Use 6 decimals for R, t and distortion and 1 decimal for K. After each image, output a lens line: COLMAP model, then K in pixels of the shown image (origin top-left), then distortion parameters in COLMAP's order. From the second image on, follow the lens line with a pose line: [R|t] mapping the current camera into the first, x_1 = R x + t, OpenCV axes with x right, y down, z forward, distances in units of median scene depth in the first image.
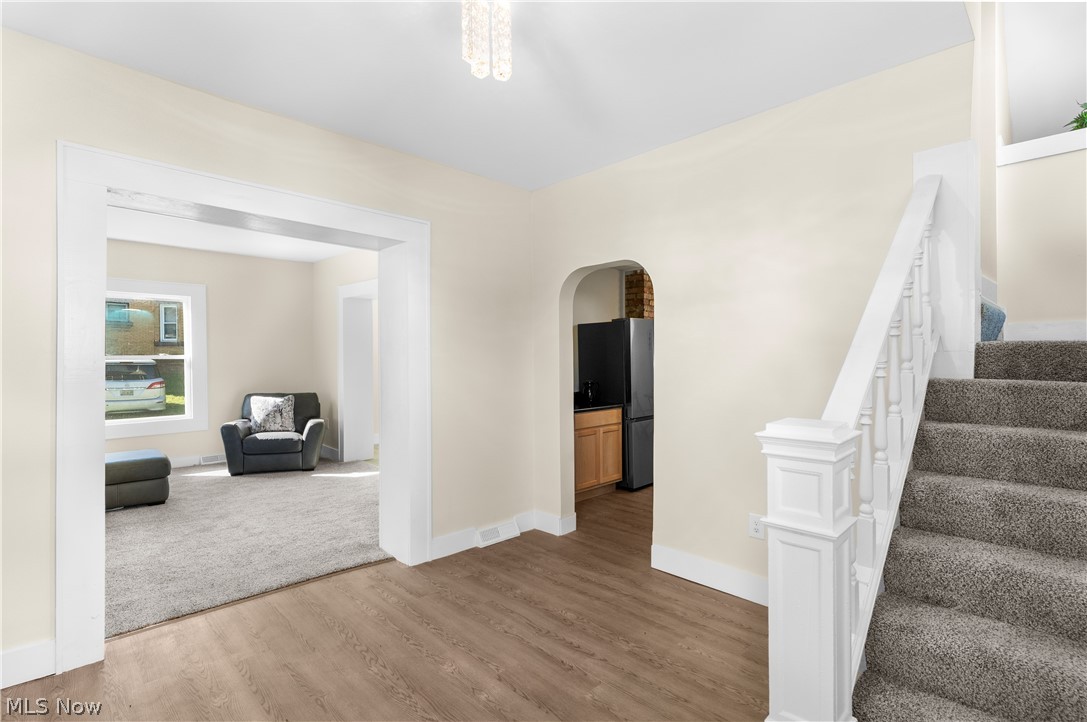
lens RADIAL K [[527.2, 0, 542.4], [0, 527.2, 365.6], [0, 0, 1]] dist [0.004074, -0.000208]
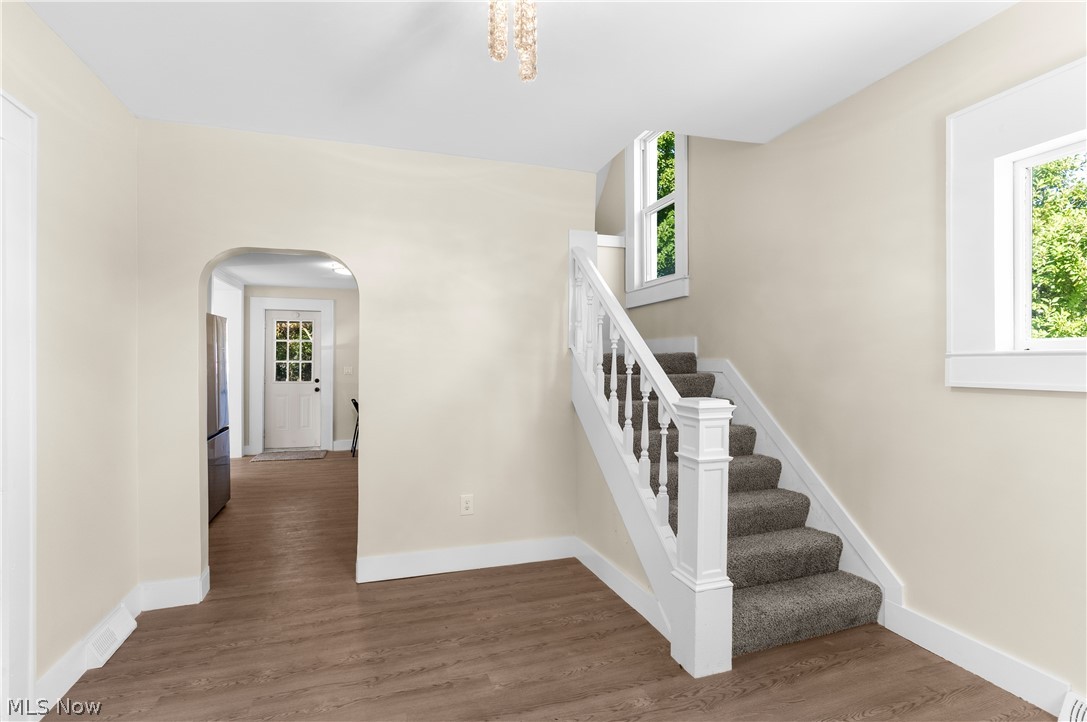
lens RADIAL K [[527.2, 0, 544.1], [0, 527.2, 368.3], [0, 0, 1]] dist [0.004074, -0.000208]
pose [[0.418856, 0.001014, 0.908052, -0.279994], [0.007267, 0.999964, -0.004469, 0.003206], [-0.908024, 0.008471, 0.418833, 0.166019]]
